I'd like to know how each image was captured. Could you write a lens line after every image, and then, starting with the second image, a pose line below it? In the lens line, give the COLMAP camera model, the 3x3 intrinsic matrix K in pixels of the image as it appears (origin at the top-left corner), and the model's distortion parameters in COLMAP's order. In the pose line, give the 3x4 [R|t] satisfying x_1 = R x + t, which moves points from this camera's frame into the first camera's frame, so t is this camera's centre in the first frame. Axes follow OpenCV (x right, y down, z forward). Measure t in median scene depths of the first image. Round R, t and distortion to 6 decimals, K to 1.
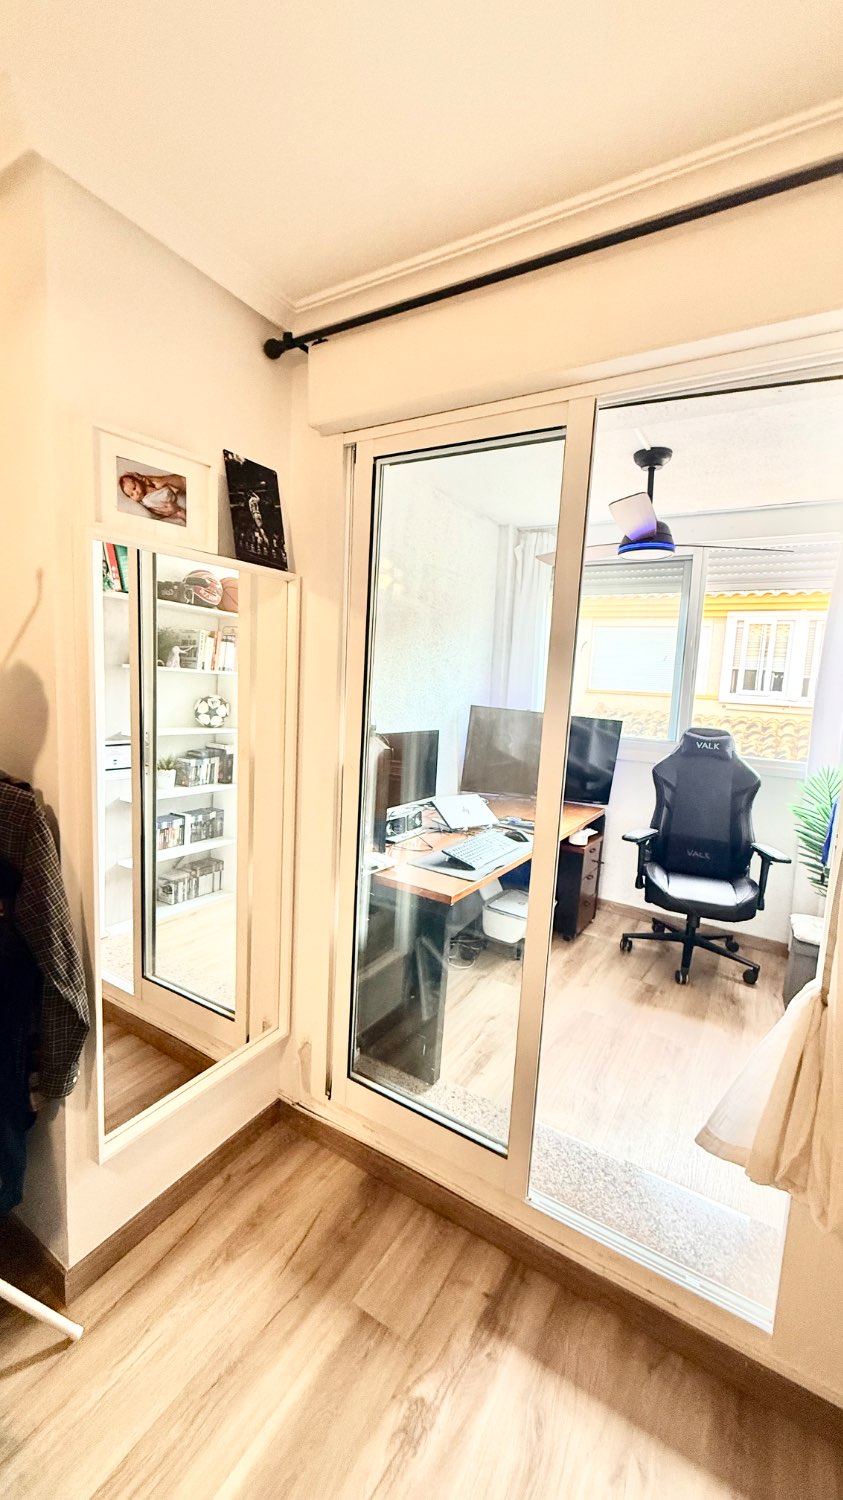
lens RADIAL K [[602.0, 0, 421.0], [0, 602.0, 747.6], [0, 0, 1]] dist [0.000737, -0.000882]
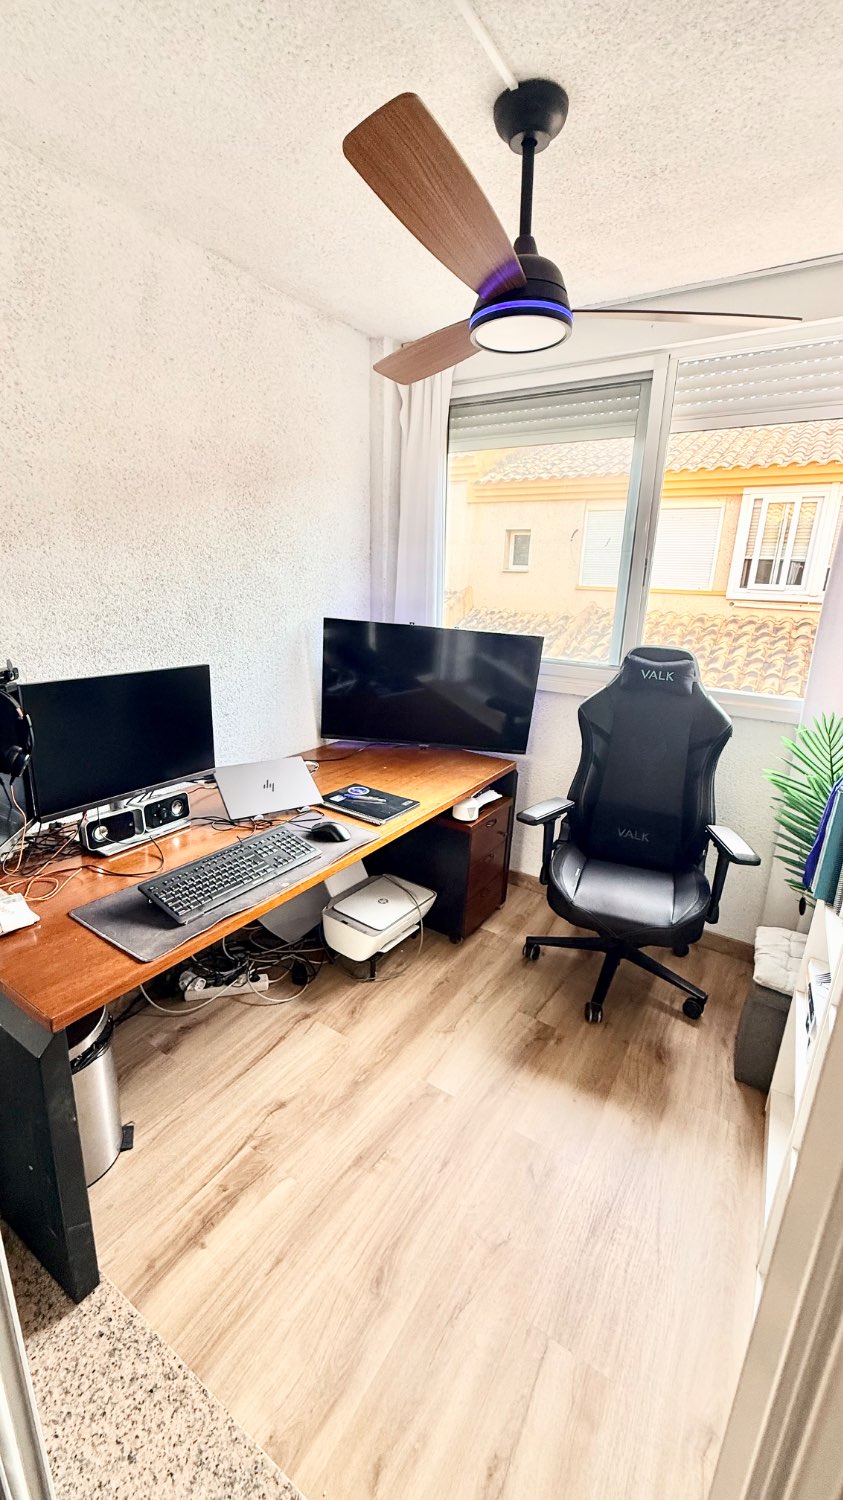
lens RADIAL K [[602.0, 0, 420.4], [0, 602.0, 747.4], [0, 0, 1]] dist [0.000737, -0.000882]
pose [[0.999680, -0.011172, -0.022717, 0.246719], [0.014717, 0.986612, 0.162418, -0.039808], [0.020599, -0.162700, 0.986461, 0.347298]]
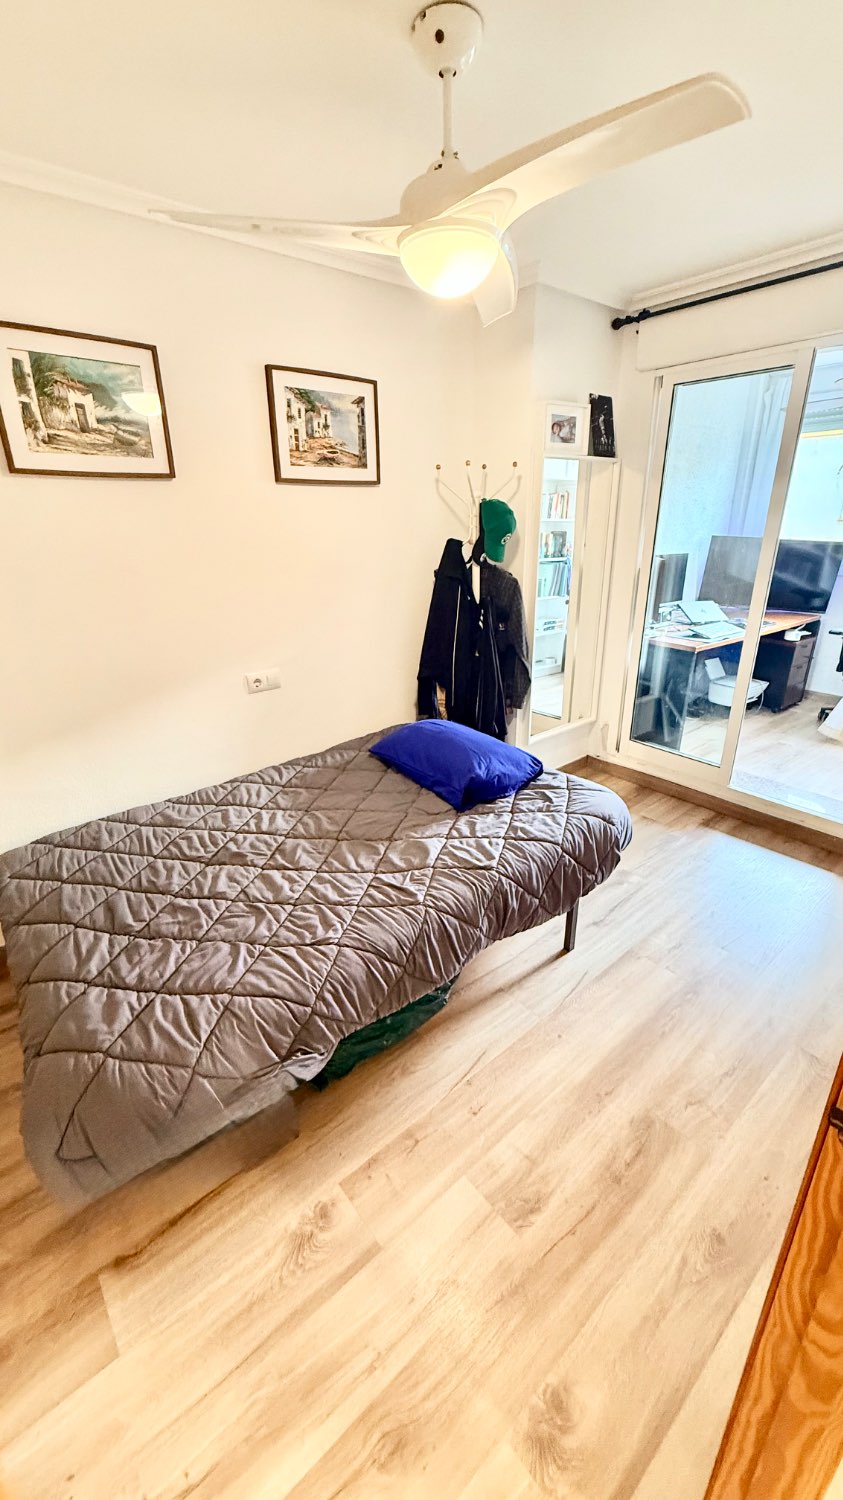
lens RADIAL K [[602.0, 0, 418.0], [0, 602.0, 747.2], [0, 0, 1]] dist [0.000737, -0.000882]
pose [[0.944878, 0.056601, -0.322494, -0.085790], [0.021334, 0.972209, 0.233139, 0.067984], [0.326727, -0.227168, 0.917412, -0.602435]]
